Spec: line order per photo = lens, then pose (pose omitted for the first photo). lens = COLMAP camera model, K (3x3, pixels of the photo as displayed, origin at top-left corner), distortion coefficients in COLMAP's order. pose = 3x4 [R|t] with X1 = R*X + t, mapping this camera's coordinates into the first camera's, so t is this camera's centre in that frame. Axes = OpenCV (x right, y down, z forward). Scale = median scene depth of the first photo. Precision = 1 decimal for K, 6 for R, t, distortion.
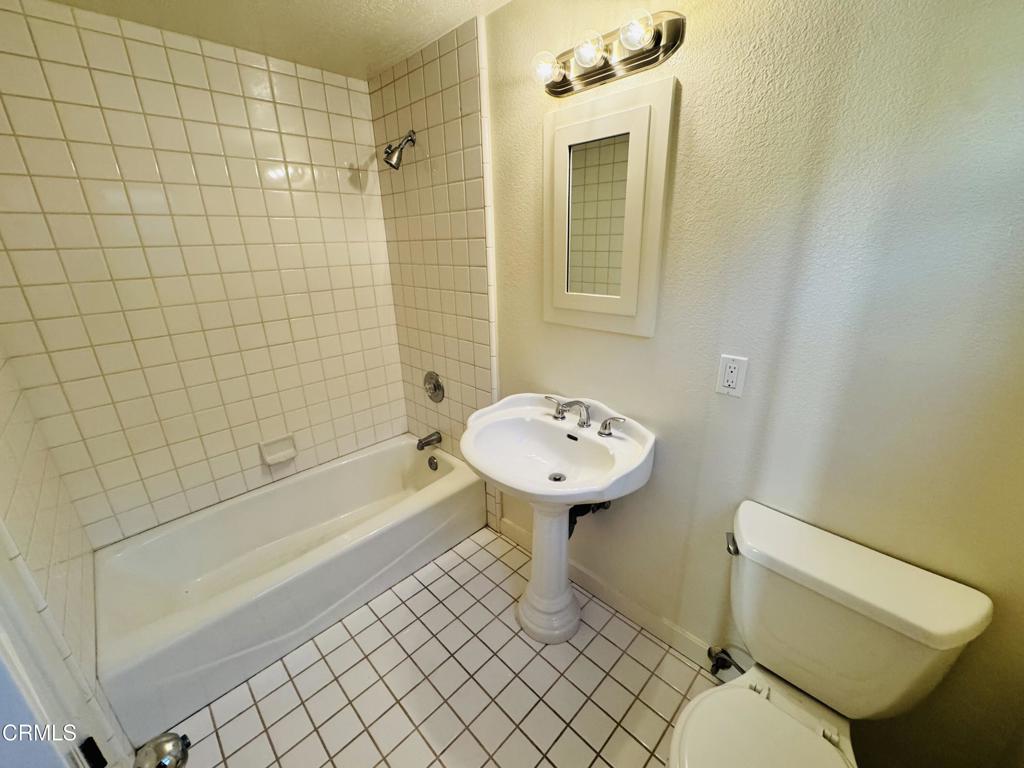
lens RADIAL K [[407.4, 0, 512.9], [0, 407.4, 381.6], [0, 0, 1]] dist [-0.003530, 0.000880]
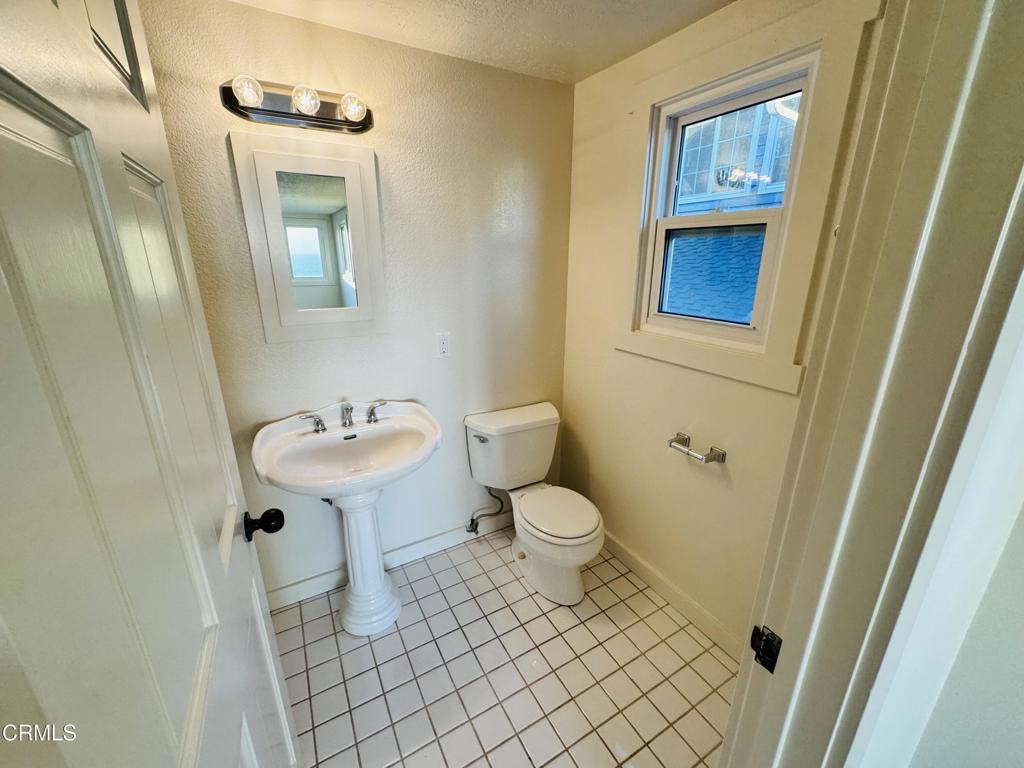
lens RADIAL K [[407.4, 0, 511.3], [0, 407.4, 383.1], [0, 0, 1]] dist [-0.003530, 0.000880]
pose [[0.271137, -0.260844, 0.926523, -0.780370], [0.307870, 0.935516, 0.173281, -0.060482], [-0.911976, 0.238266, 0.333959, 0.216757]]
